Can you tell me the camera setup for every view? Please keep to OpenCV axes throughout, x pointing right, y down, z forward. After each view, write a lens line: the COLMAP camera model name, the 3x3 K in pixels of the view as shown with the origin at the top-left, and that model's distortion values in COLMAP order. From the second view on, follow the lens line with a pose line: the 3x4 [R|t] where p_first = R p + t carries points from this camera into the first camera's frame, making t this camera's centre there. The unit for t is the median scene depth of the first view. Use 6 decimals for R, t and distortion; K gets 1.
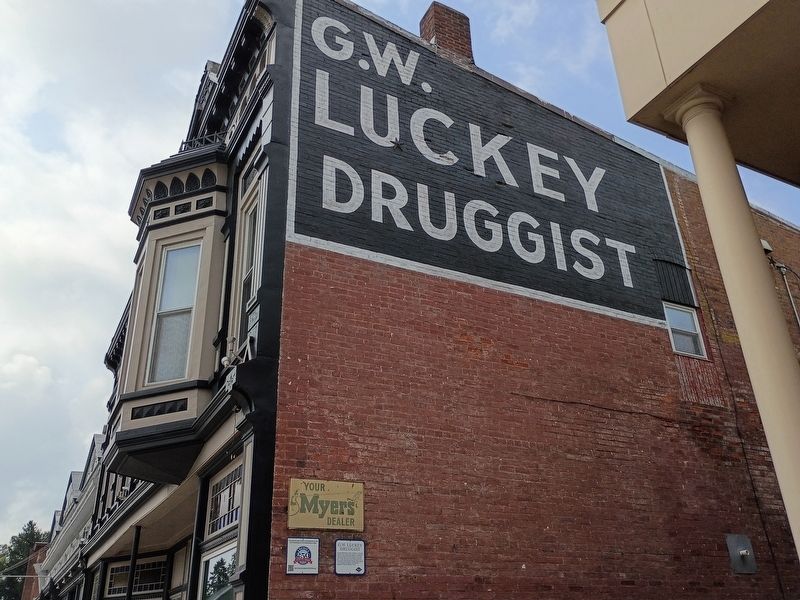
lens RADIAL K [[697.4, 0, 398.4], [0, 697.4, 297.9], [0, 0, 1]] dist [0.022121, -0.004597]
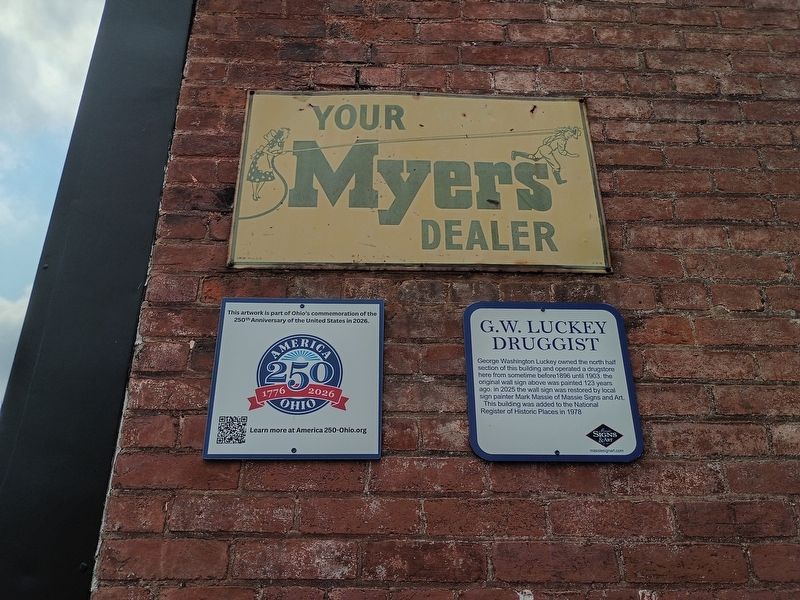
lens RADIAL K [[697.4, 0, 399.1], [0, 697.4, 301.0], [0, 0, 1]] dist [0.022121, -0.004597]
pose [[0.897204, -0.173862, -0.405952, -0.022462], [0.171105, 0.984297, -0.043393, 0.350120], [0.407122, -0.030528, 0.912864, 0.800757]]
